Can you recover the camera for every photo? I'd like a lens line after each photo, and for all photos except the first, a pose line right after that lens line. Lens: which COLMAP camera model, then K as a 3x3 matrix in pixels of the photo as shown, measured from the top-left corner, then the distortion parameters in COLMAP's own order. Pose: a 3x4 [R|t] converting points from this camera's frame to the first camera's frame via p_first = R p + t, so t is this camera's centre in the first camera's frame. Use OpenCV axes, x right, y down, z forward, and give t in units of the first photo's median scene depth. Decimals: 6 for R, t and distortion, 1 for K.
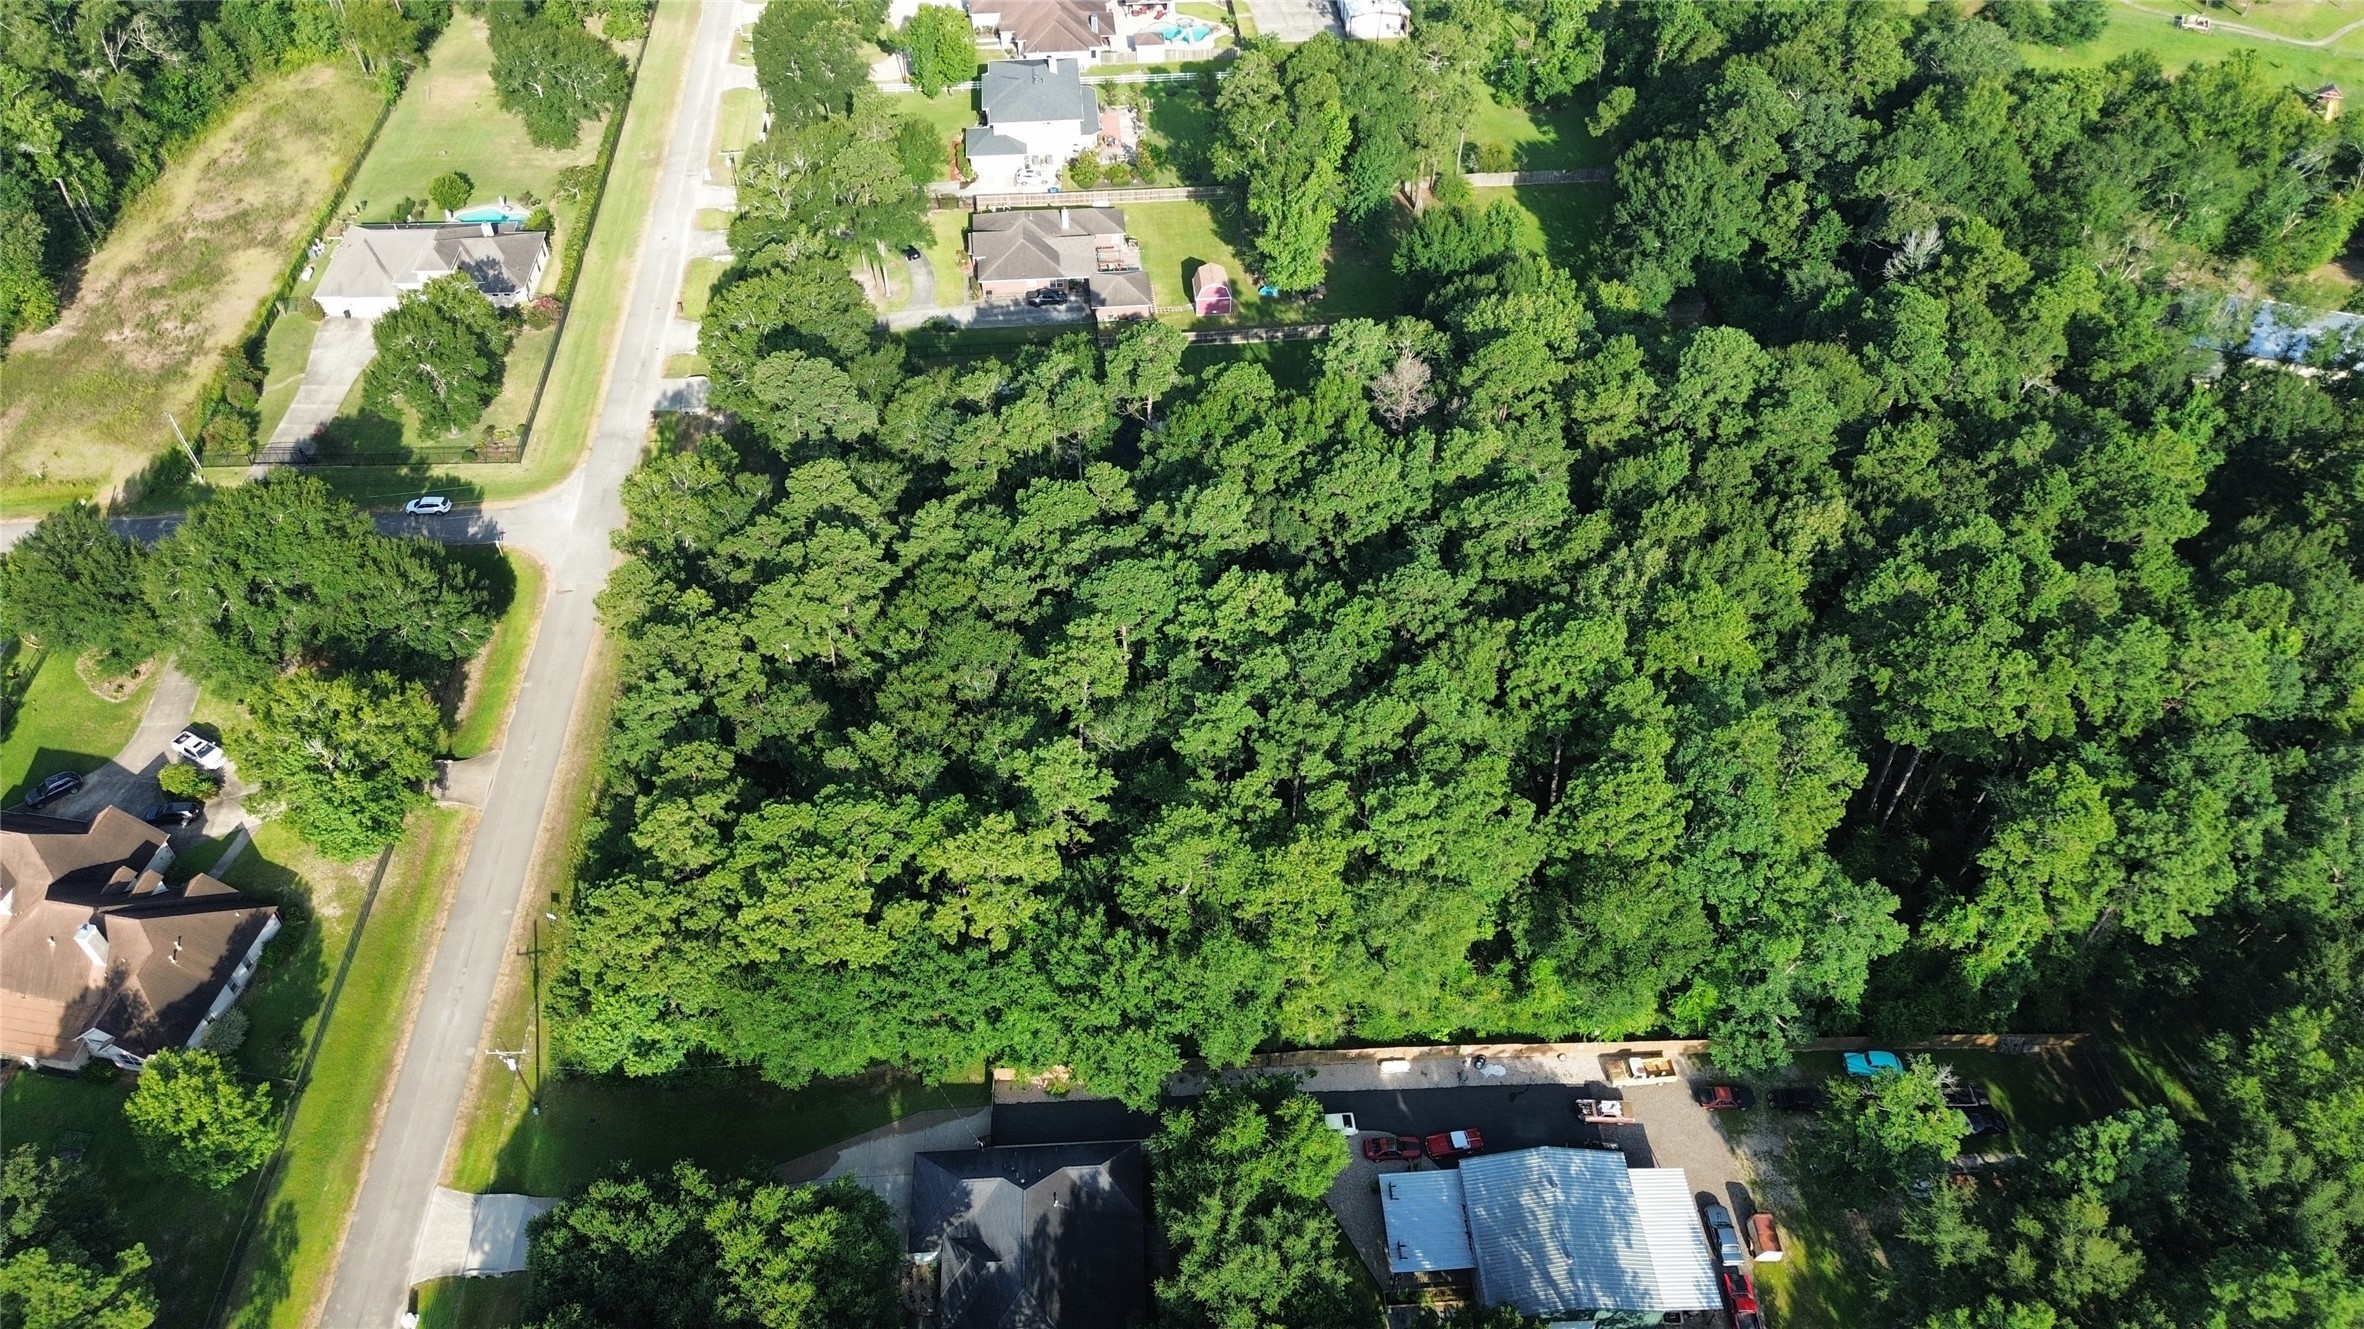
lens RADIAL K [[1674.7, 0, 1182.0], [0, 1674.7, 664.5], [0, 0, 1]] dist [0.069520, -0.068729]
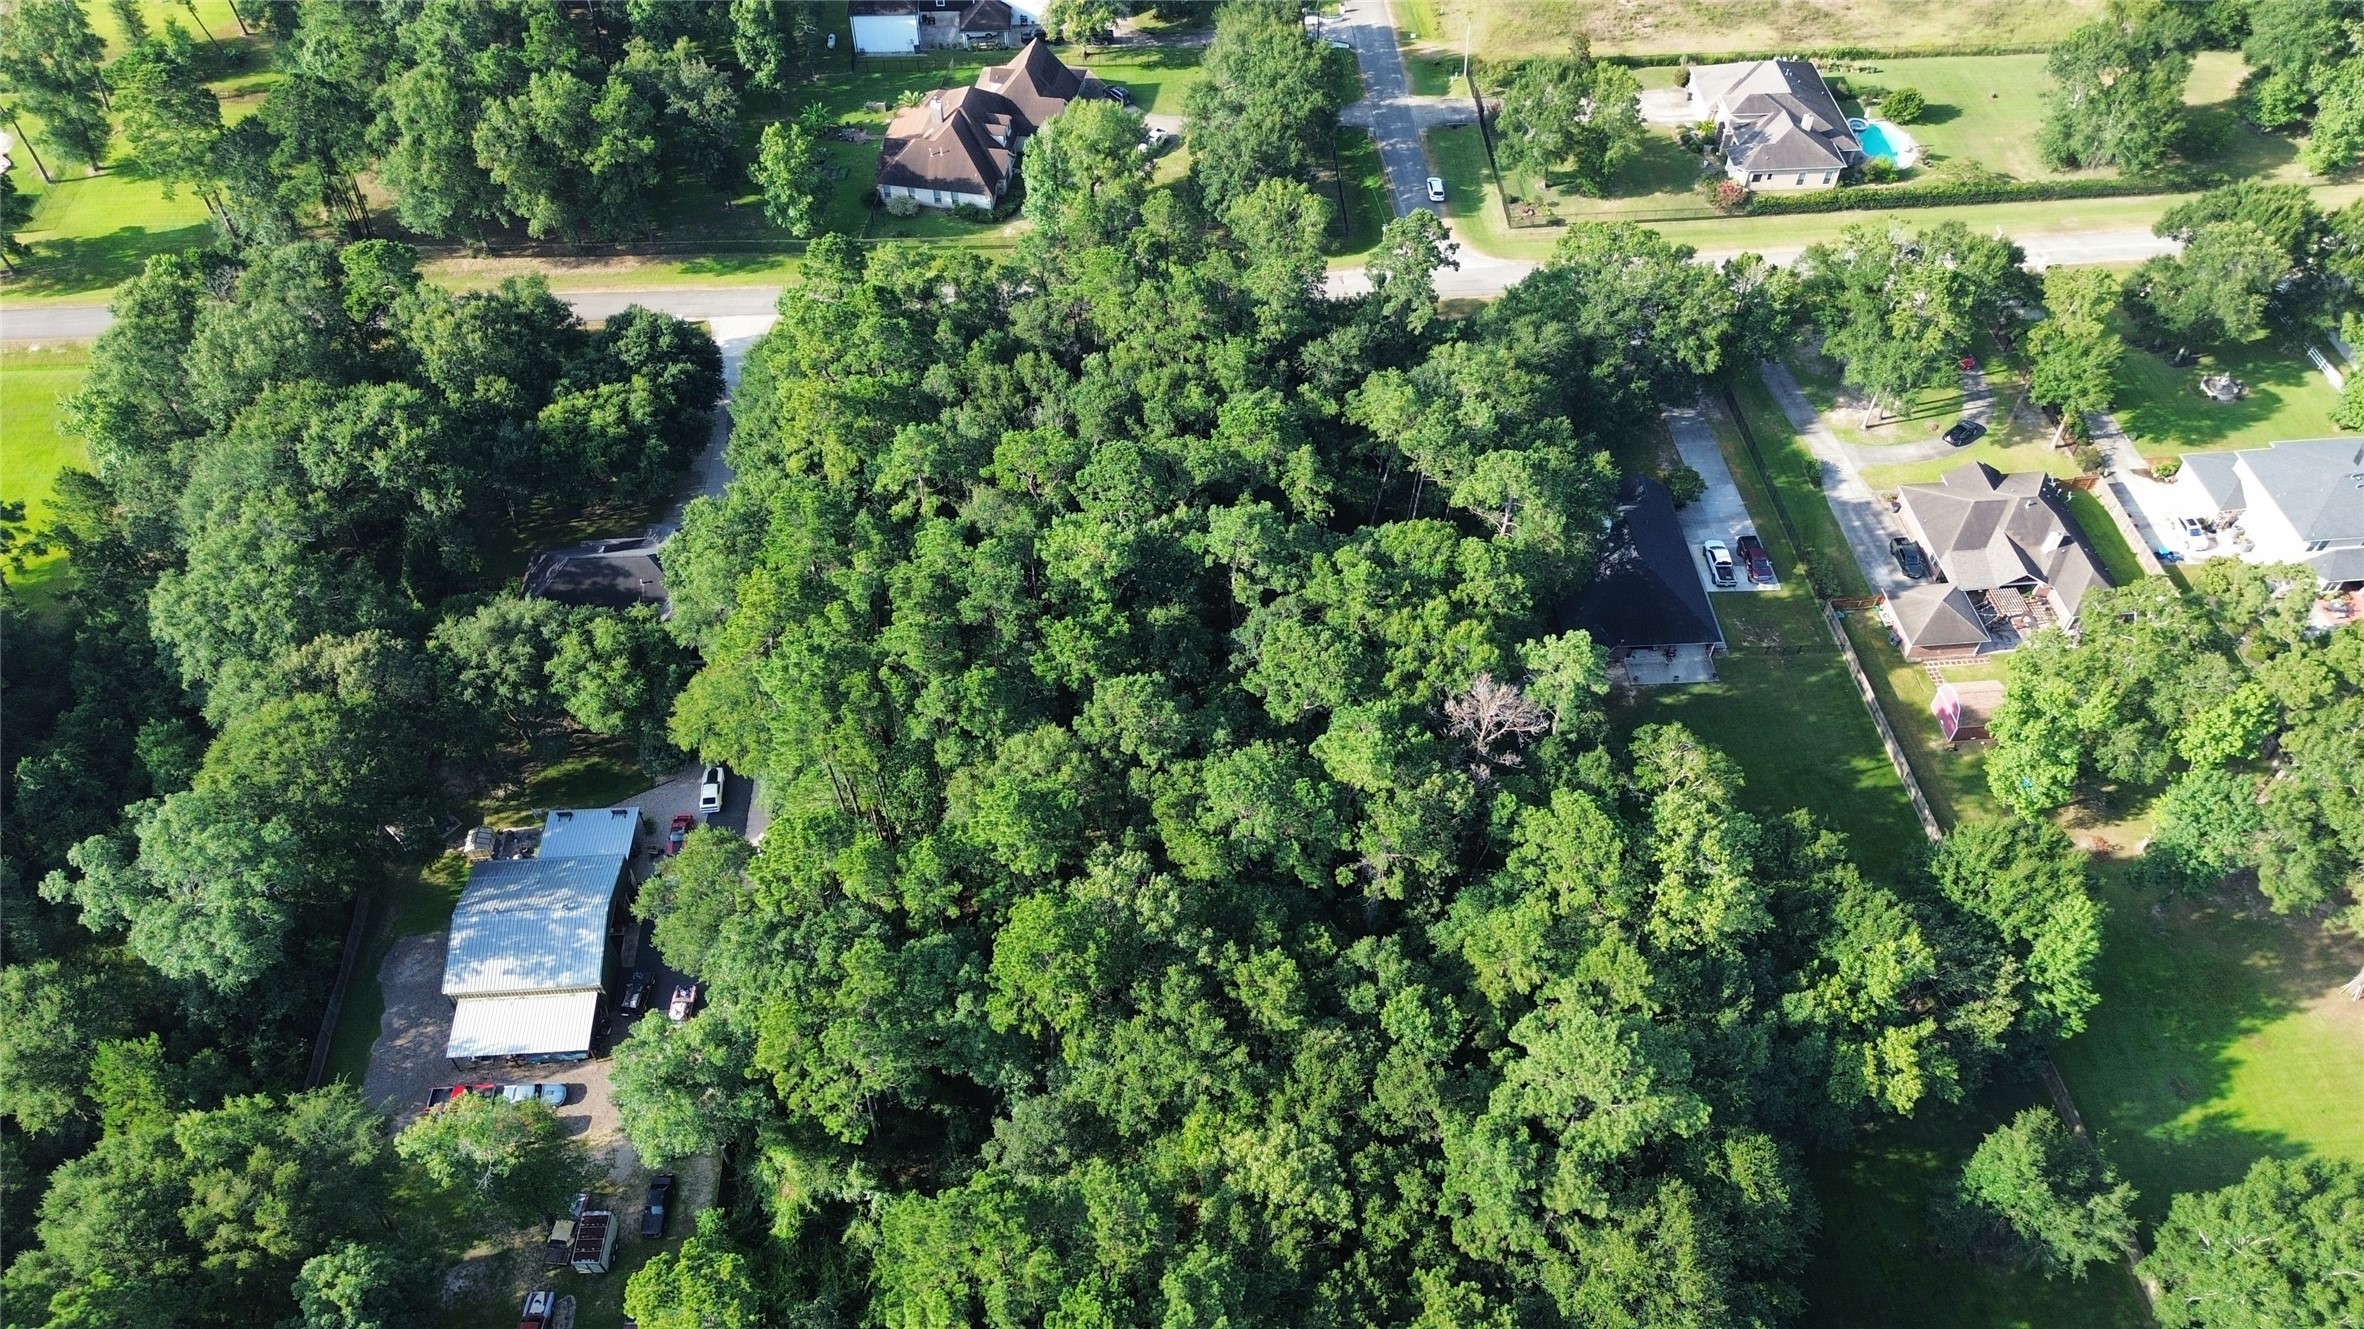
lens RADIAL K [[1678.8, 0, 1182.0], [0, 1678.8, 664.5], [0, 0, 1]] dist [0.033427, -0.000997]
pose [[0.004085, 0.755630, -0.654986, 0.537646], [-0.719846, 0.456869, 0.522582, -0.410398], [0.694122, 0.469354, 0.545804, 0.394770]]
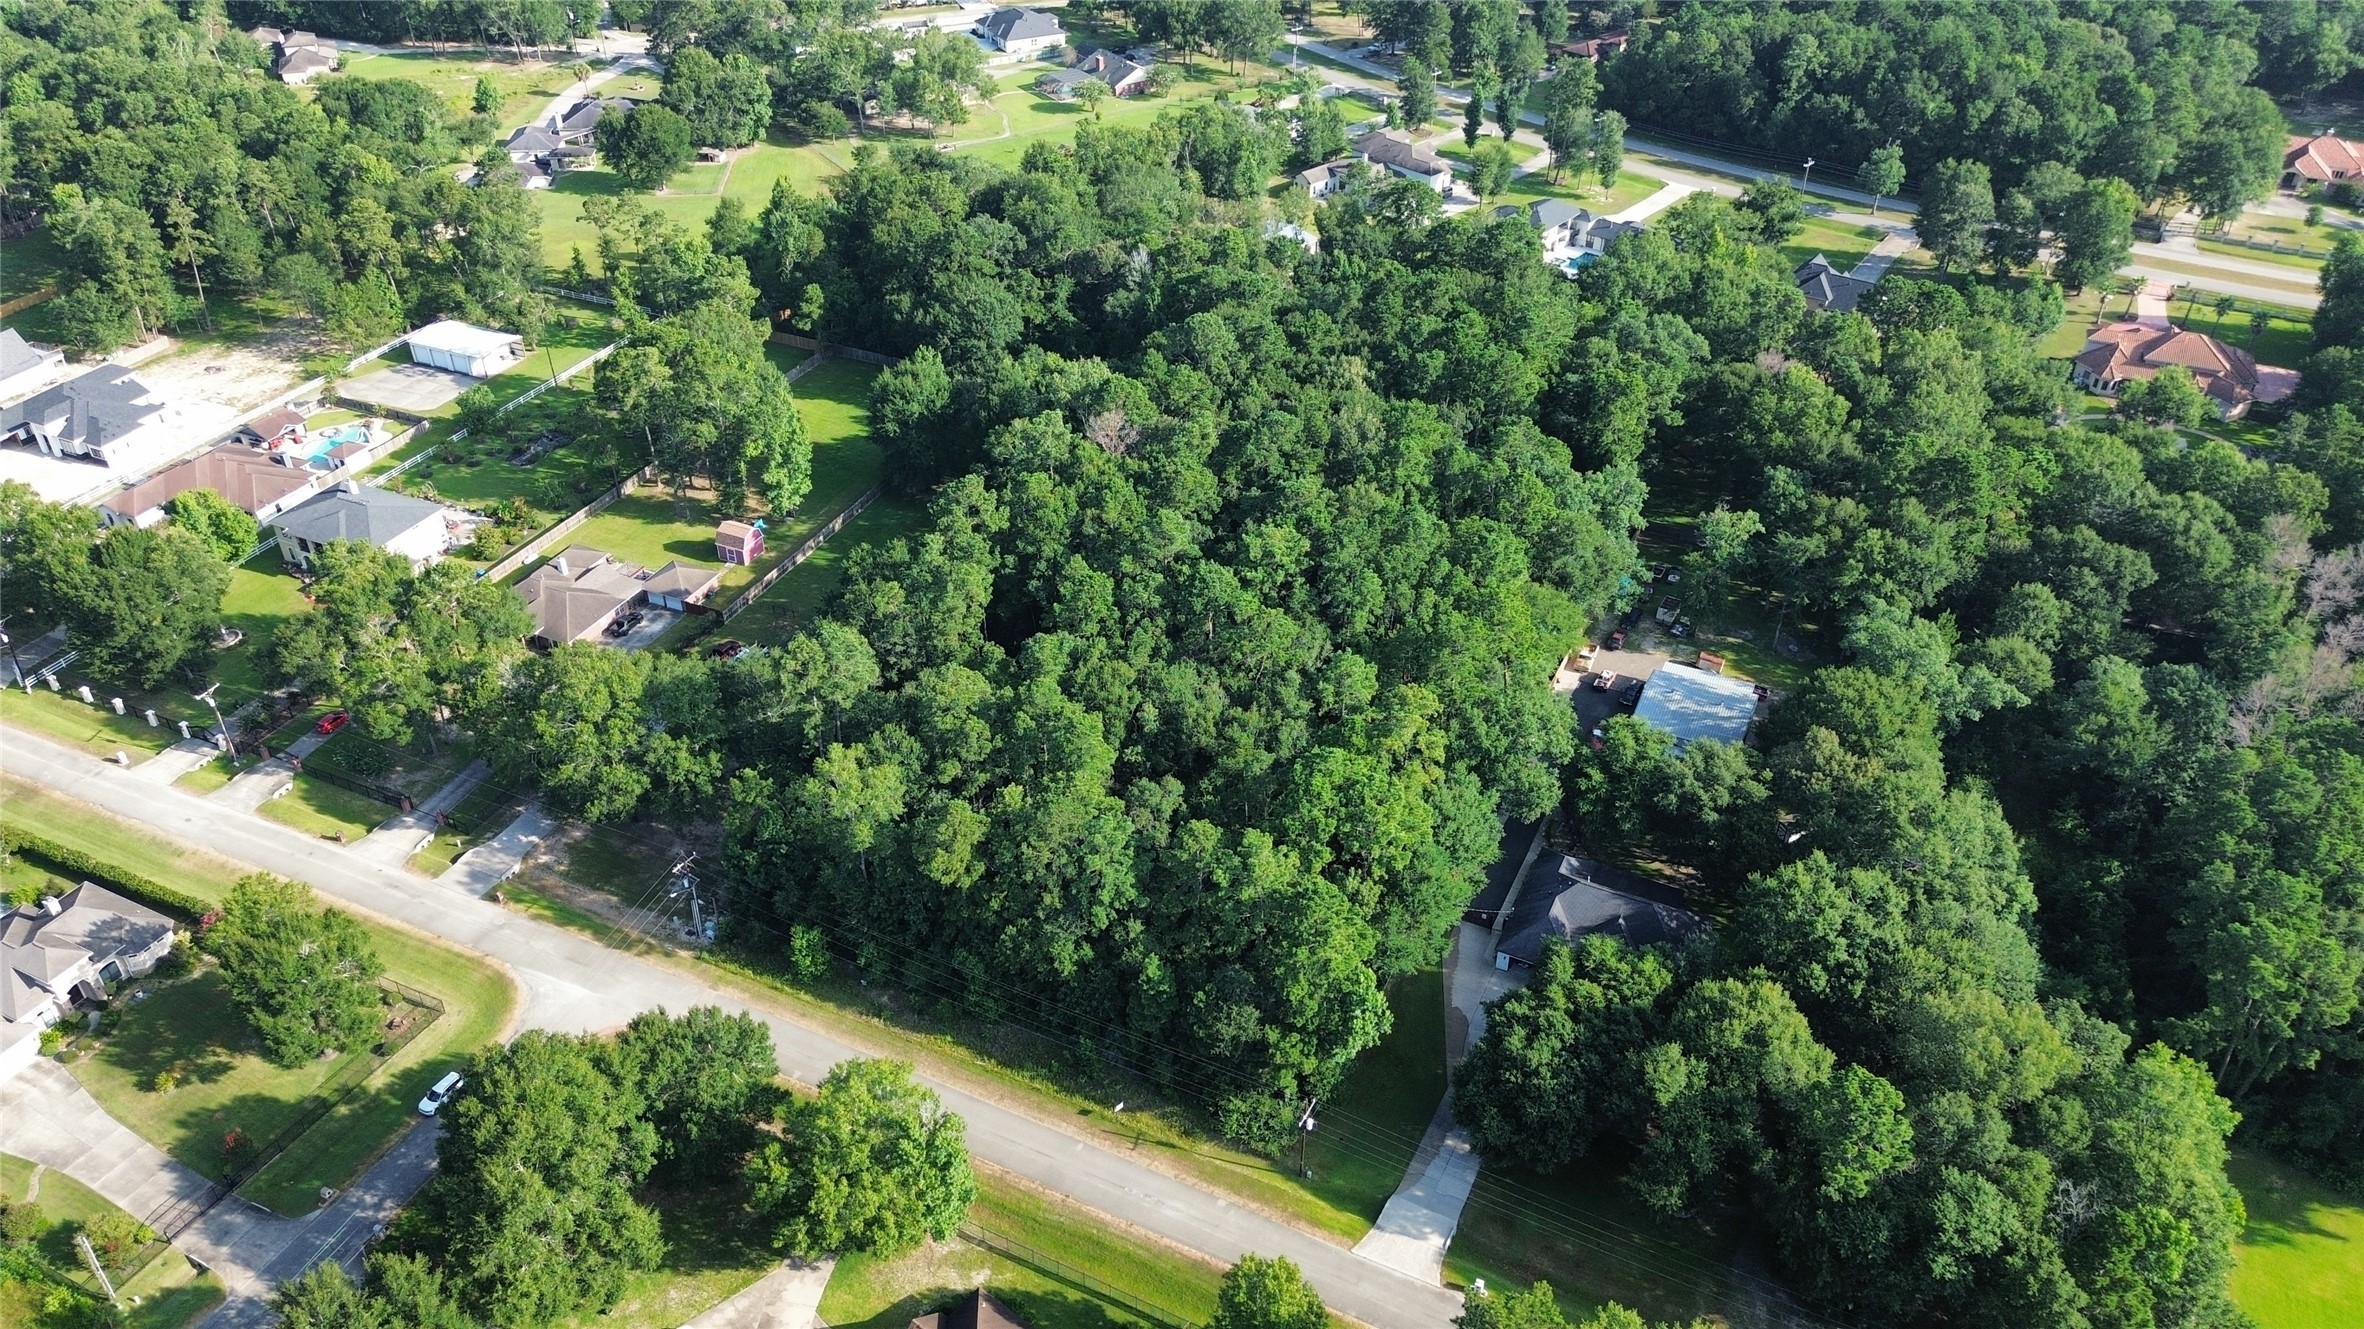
lens RADIAL K [[1674.7, 0, 1182.0], [0, 1674.7, 664.5], [0, 0, 1]] dist [0.069520, -0.068729]
pose [[0.481353, -0.500370, 0.719673, -0.744809], [0.623986, 0.772235, 0.119562, -0.125657], [-0.615582, 0.391514, 0.683941, 0.120175]]
